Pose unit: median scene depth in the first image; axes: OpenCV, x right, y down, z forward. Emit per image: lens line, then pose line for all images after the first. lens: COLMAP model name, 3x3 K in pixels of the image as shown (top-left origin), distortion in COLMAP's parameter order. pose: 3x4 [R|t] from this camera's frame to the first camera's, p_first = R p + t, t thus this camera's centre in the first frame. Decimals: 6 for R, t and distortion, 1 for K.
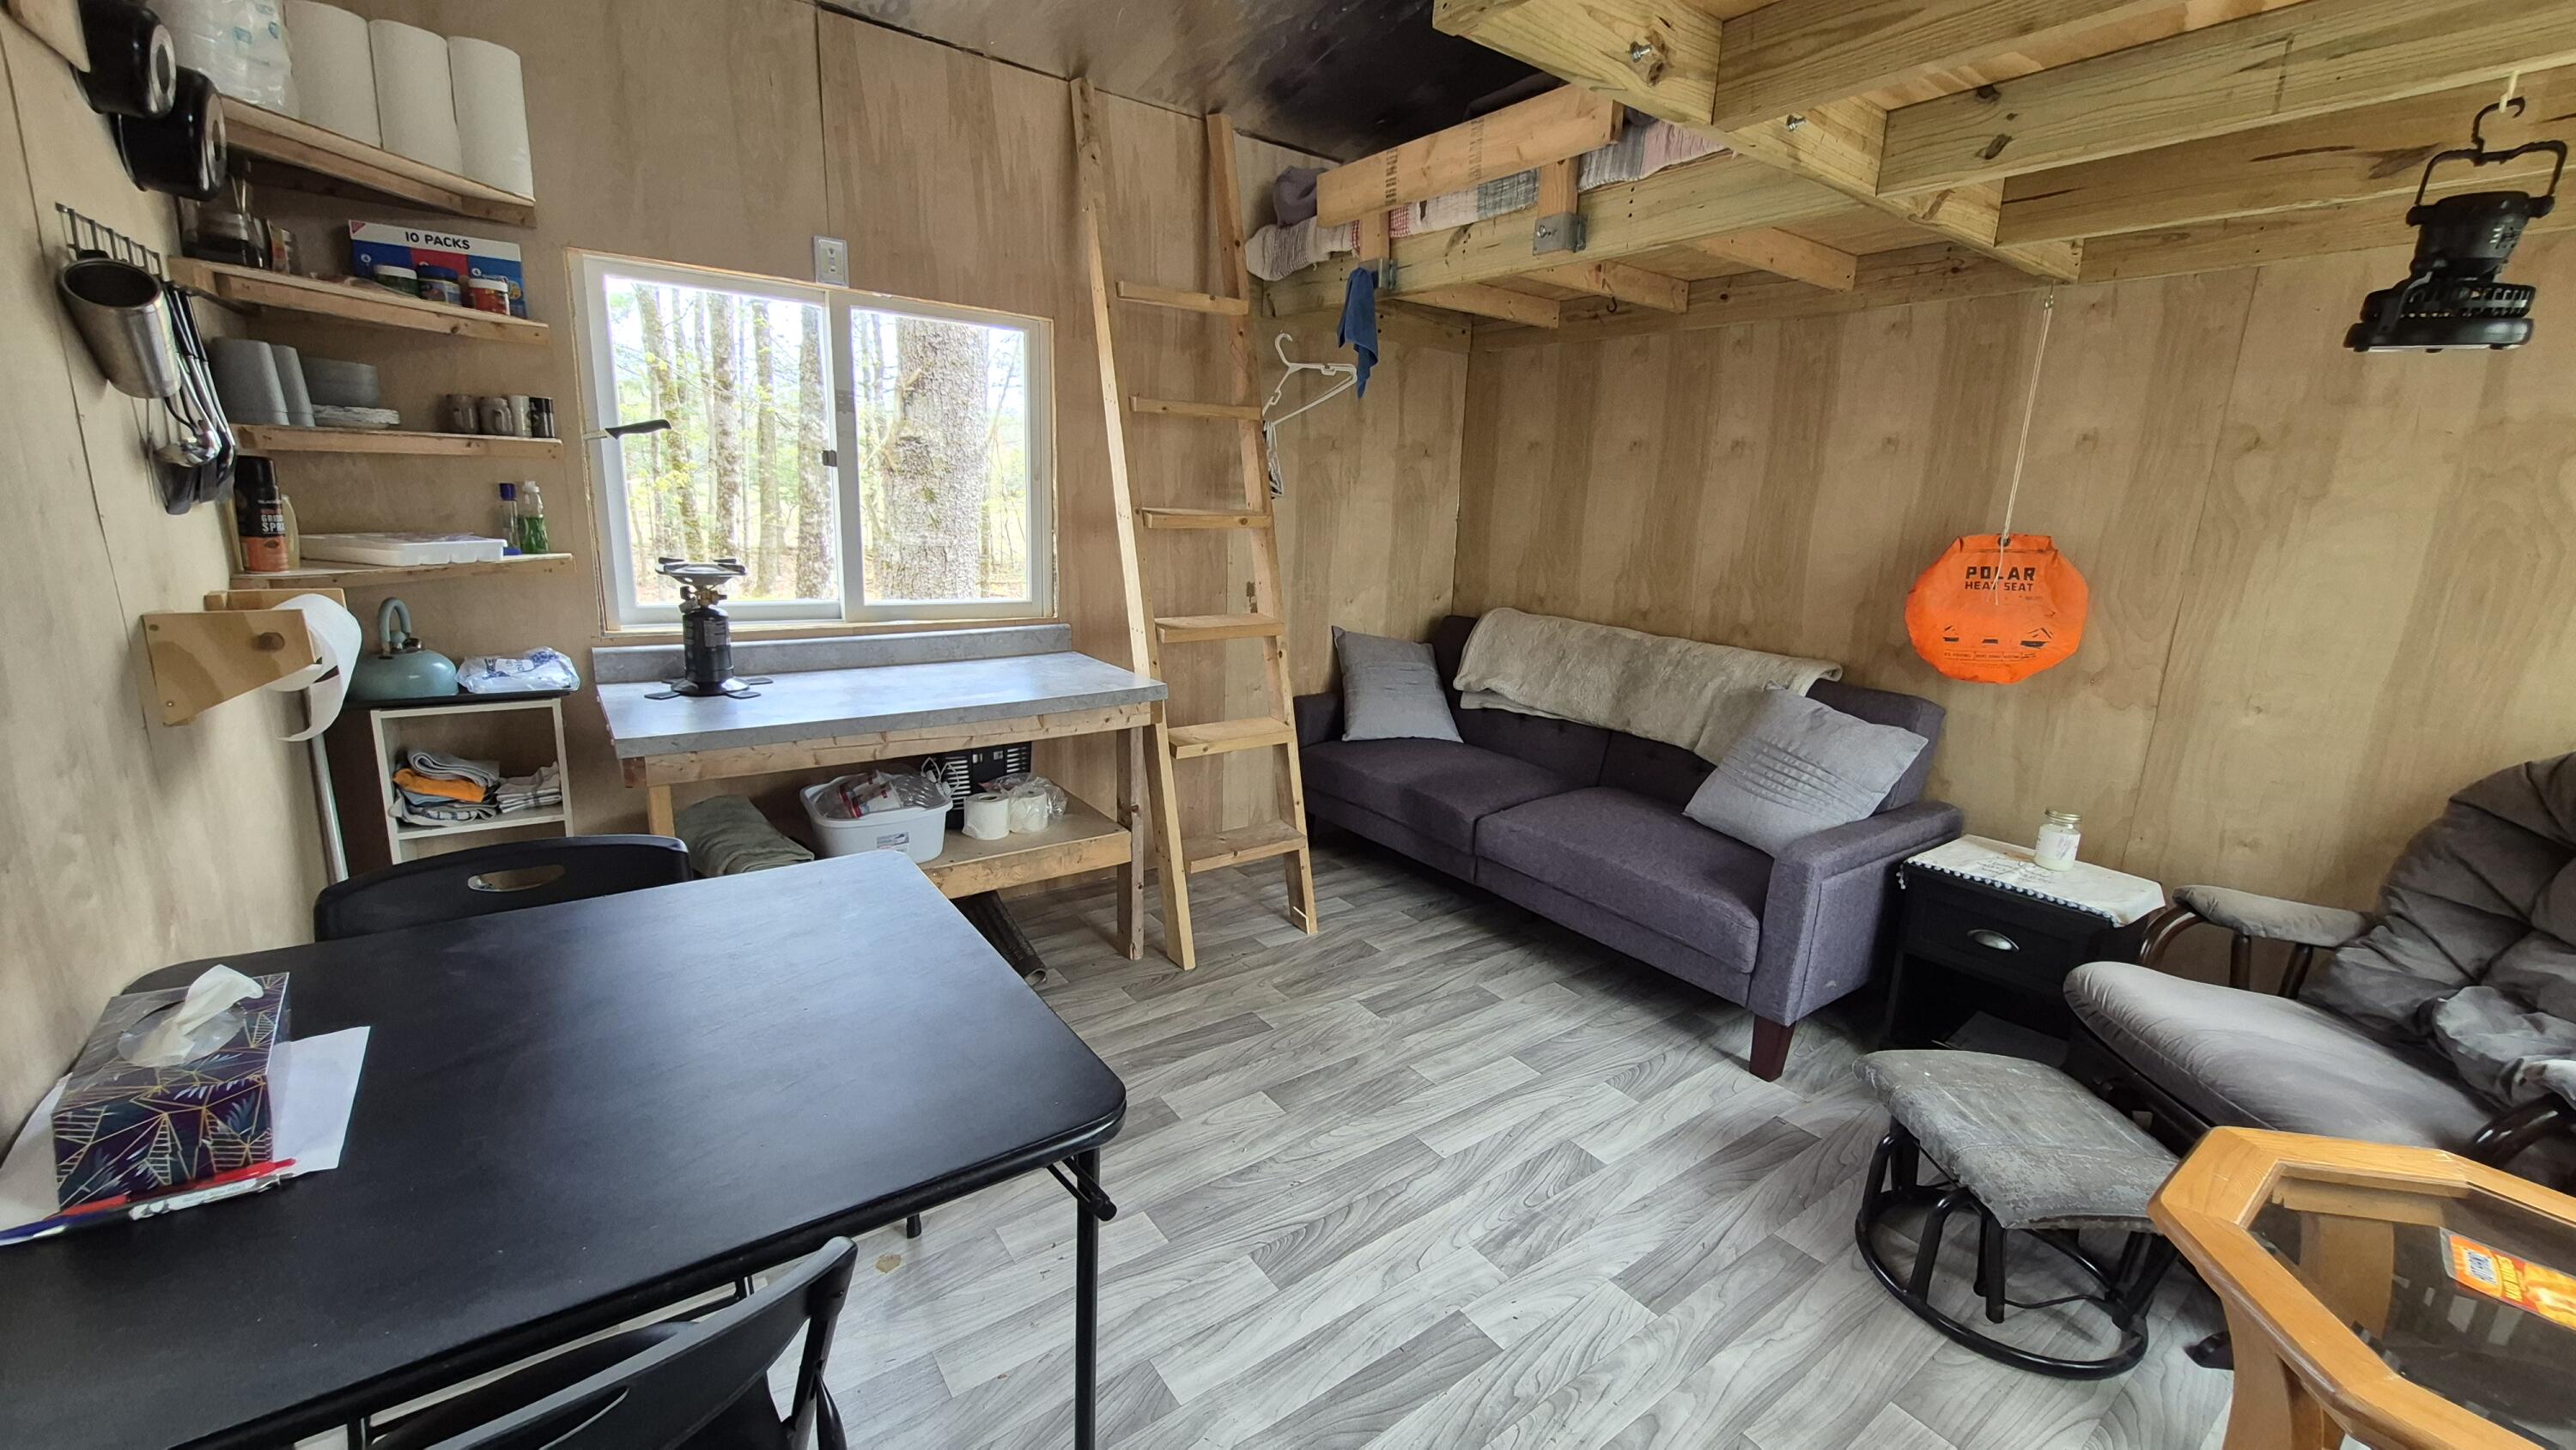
lens RADIAL K [[1018.3, 0, 1295.3], [0, 1018.3, 728.4], [0, 0, 1]] dist [-0.001412, -0.001152]
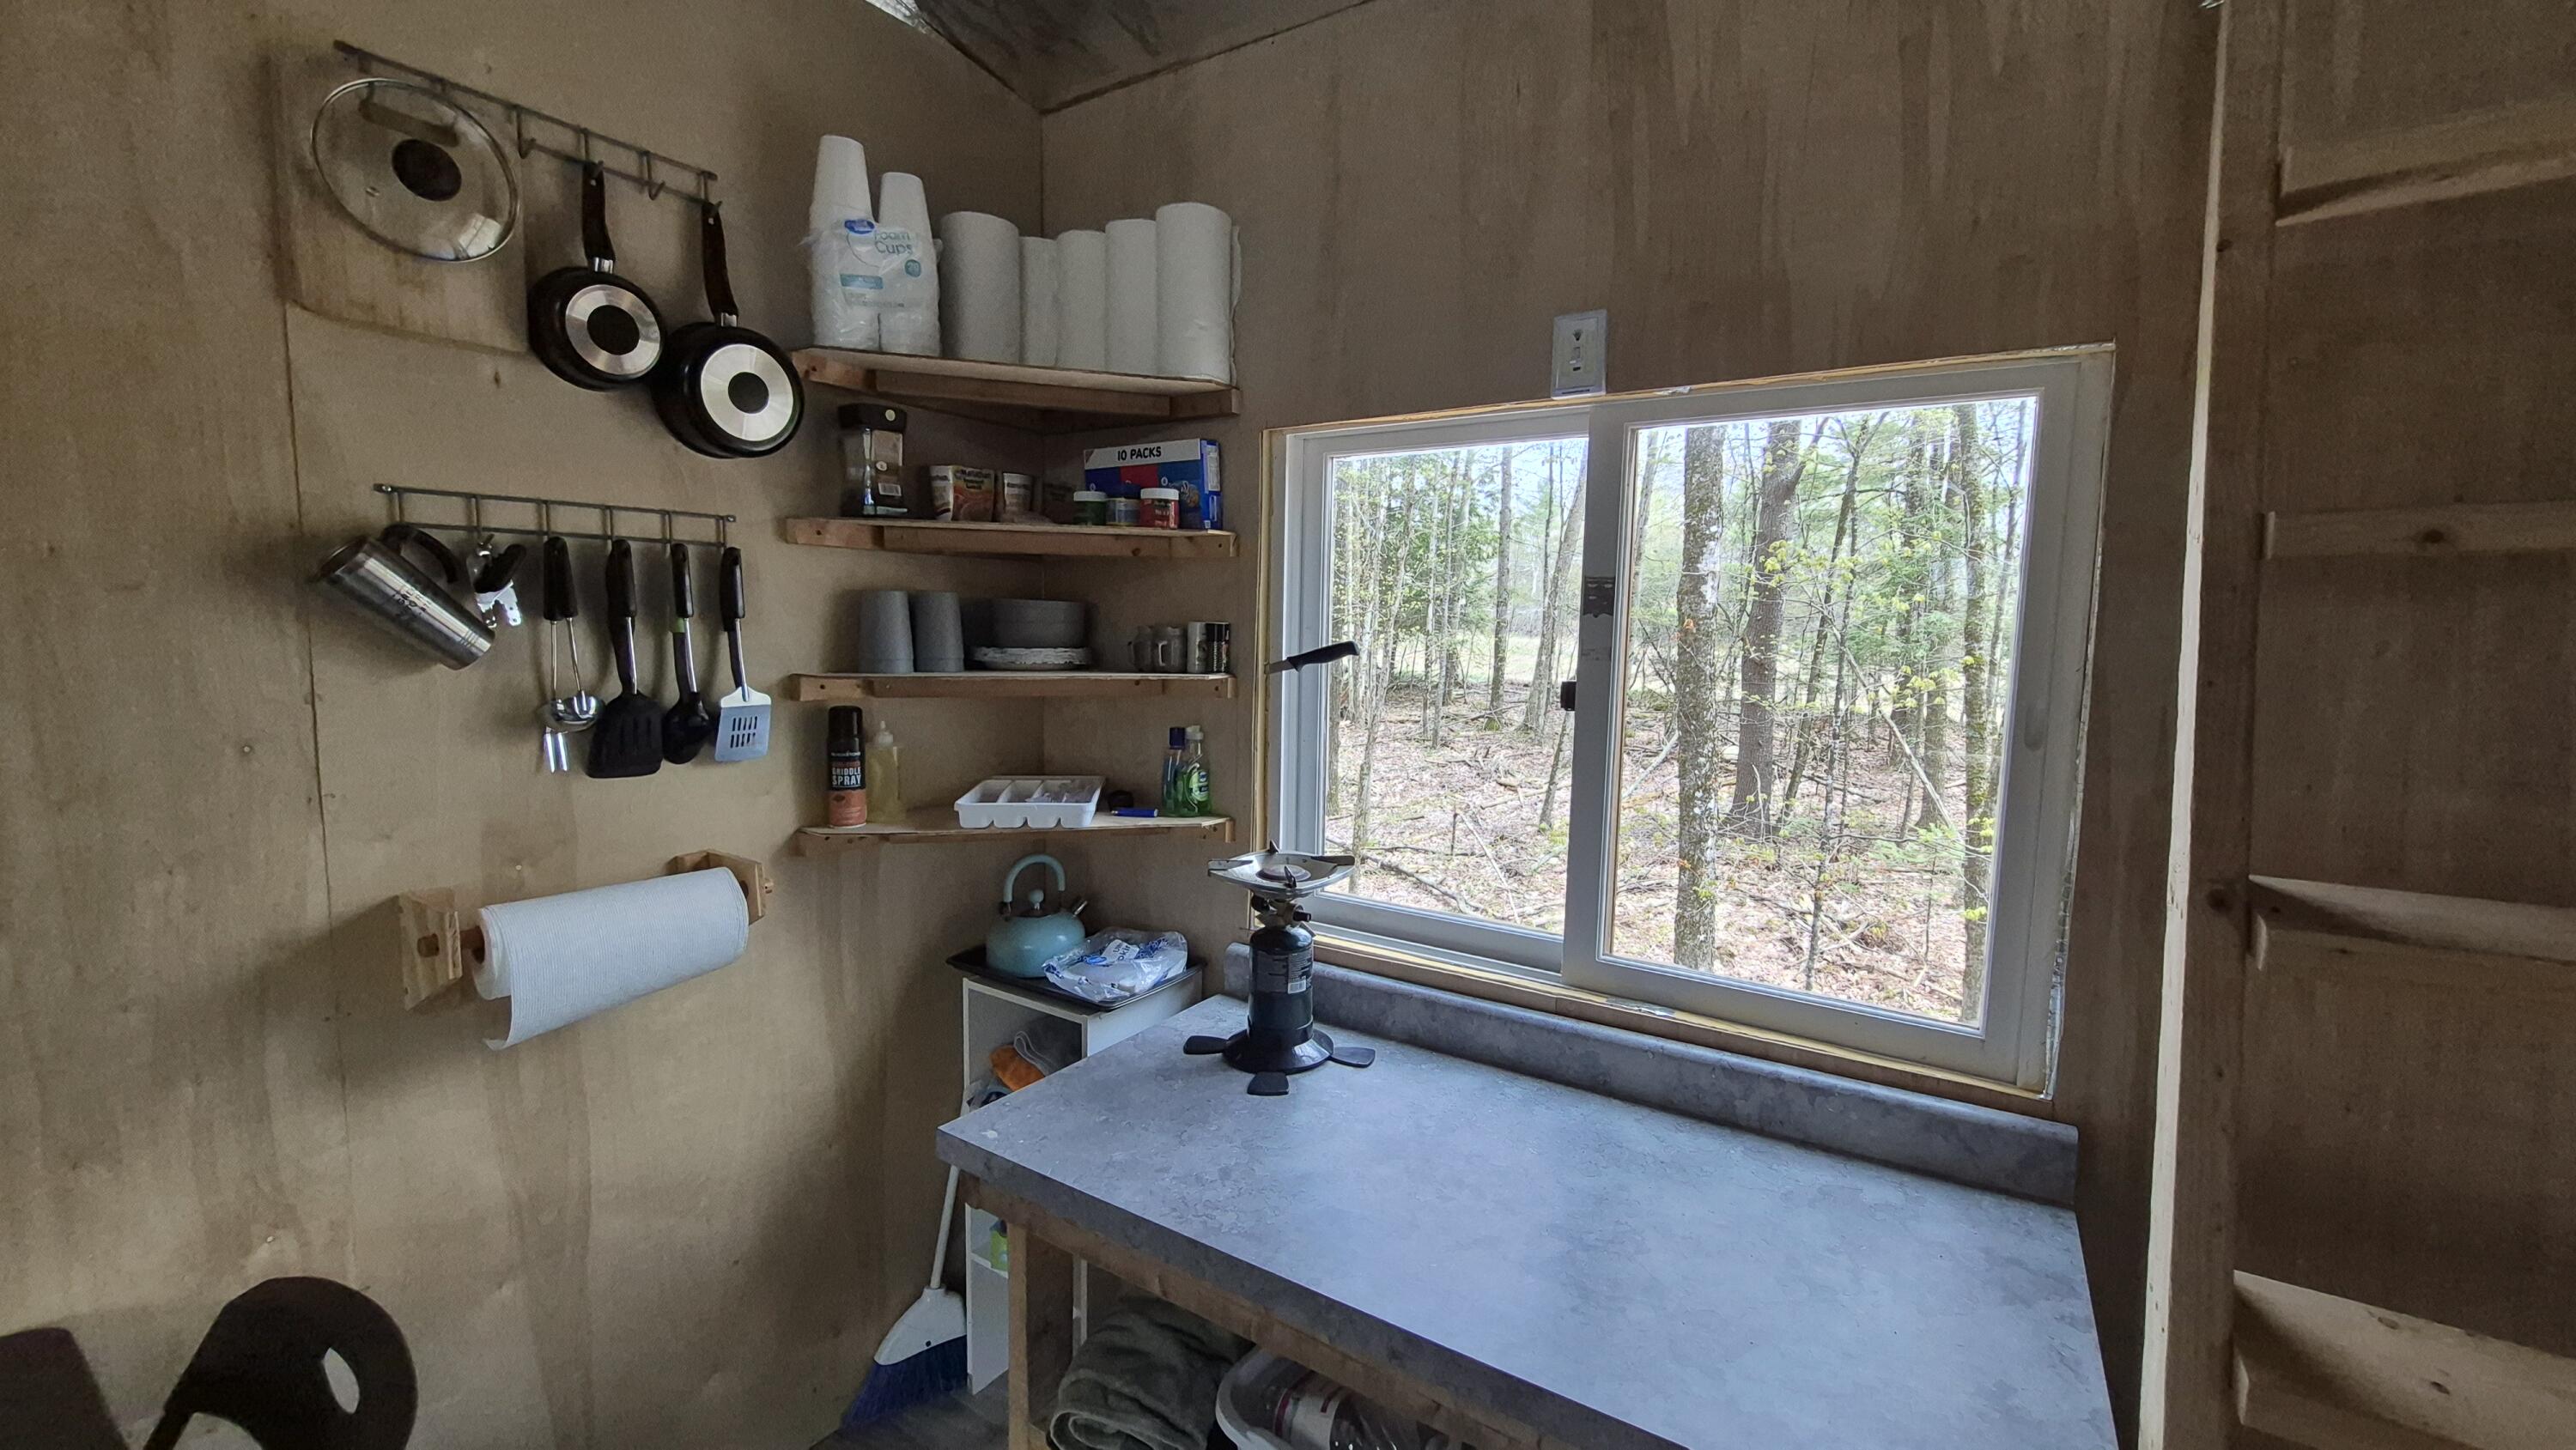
lens RADIAL K [[1018.3, 0, 1291.1], [0, 1018.3, 733.3], [0, 0, 1]] dist [-0.001412, -0.001152]
pose [[0.362475, 0.057163, -0.930239, 0.014362], [-0.215450, 0.976221, -0.023963, -0.224787], [0.906749, 0.209106, 0.366172, 0.744717]]
